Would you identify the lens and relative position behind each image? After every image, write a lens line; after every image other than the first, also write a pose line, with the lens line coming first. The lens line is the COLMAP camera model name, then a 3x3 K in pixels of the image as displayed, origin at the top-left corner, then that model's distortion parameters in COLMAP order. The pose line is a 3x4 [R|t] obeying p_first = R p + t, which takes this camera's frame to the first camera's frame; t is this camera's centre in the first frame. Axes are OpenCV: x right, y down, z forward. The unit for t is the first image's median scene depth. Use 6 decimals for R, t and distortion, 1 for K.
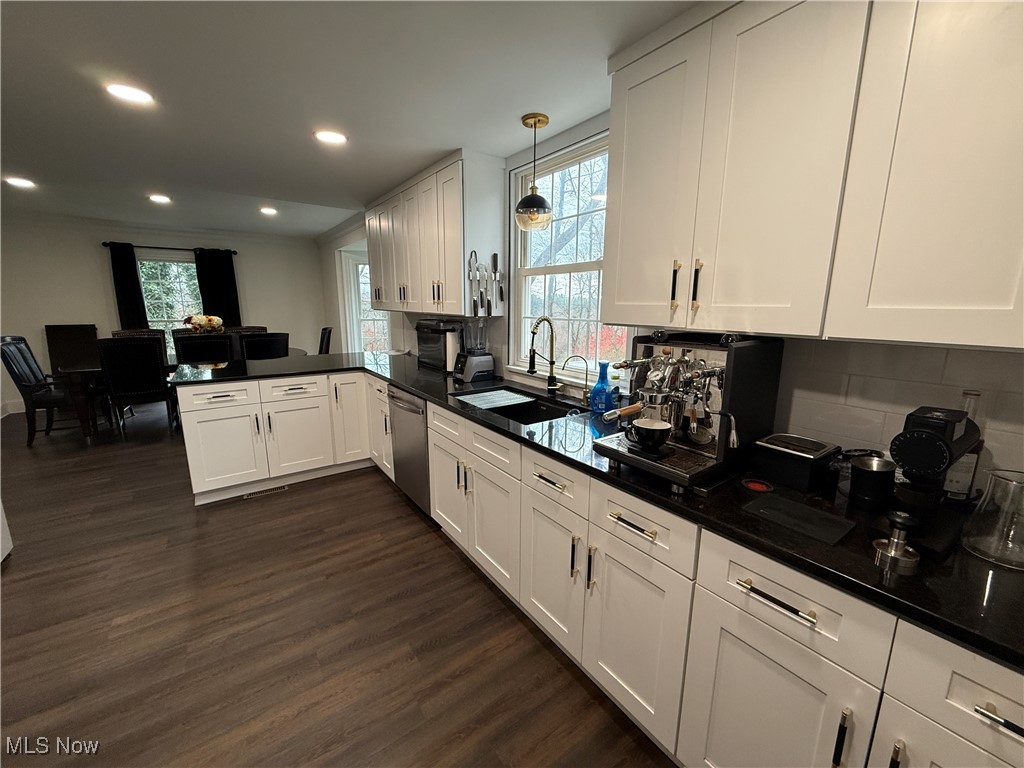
lens RADIAL K [[409.3, 0, 514.2], [0, 409.3, 383.4], [0, 0, 1]] dist [-0.003306, 0.000739]
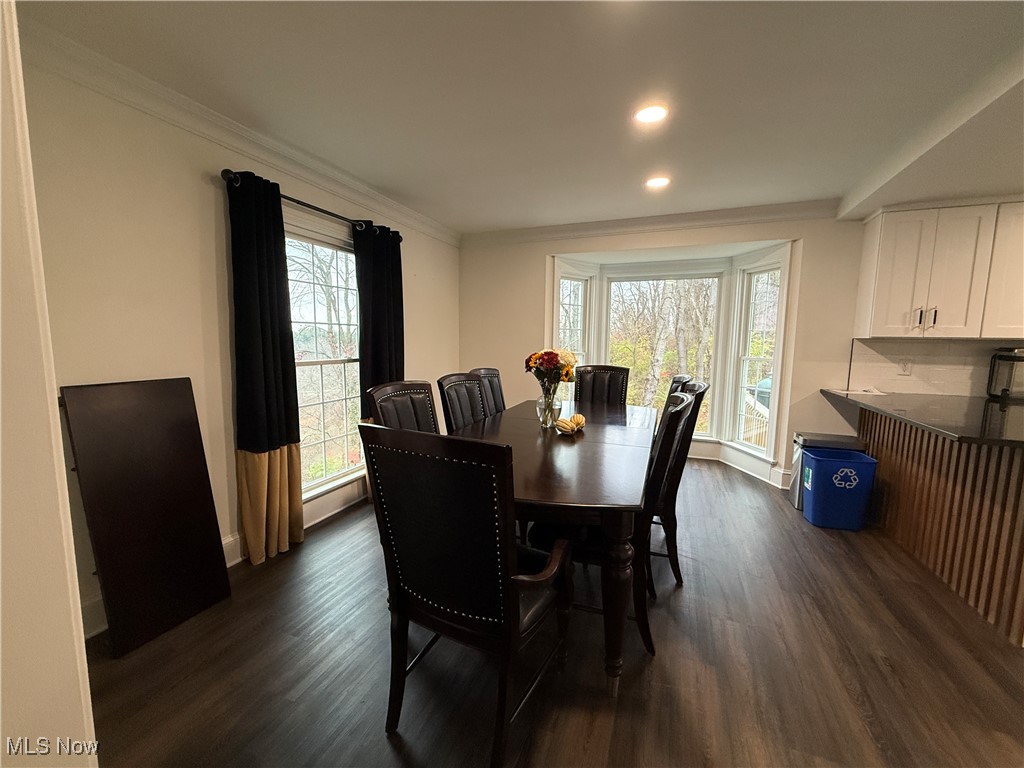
lens RADIAL K [[409.3, 0, 515.4], [0, 409.3, 384.2], [0, 0, 1]] dist [-0.003306, 0.000739]
pose [[0.838521, -0.056884, 0.541892, -1.825994], [0.102157, 0.993312, -0.053806, -0.164805], [-0.535207, 0.100476, 0.838724, 0.990435]]
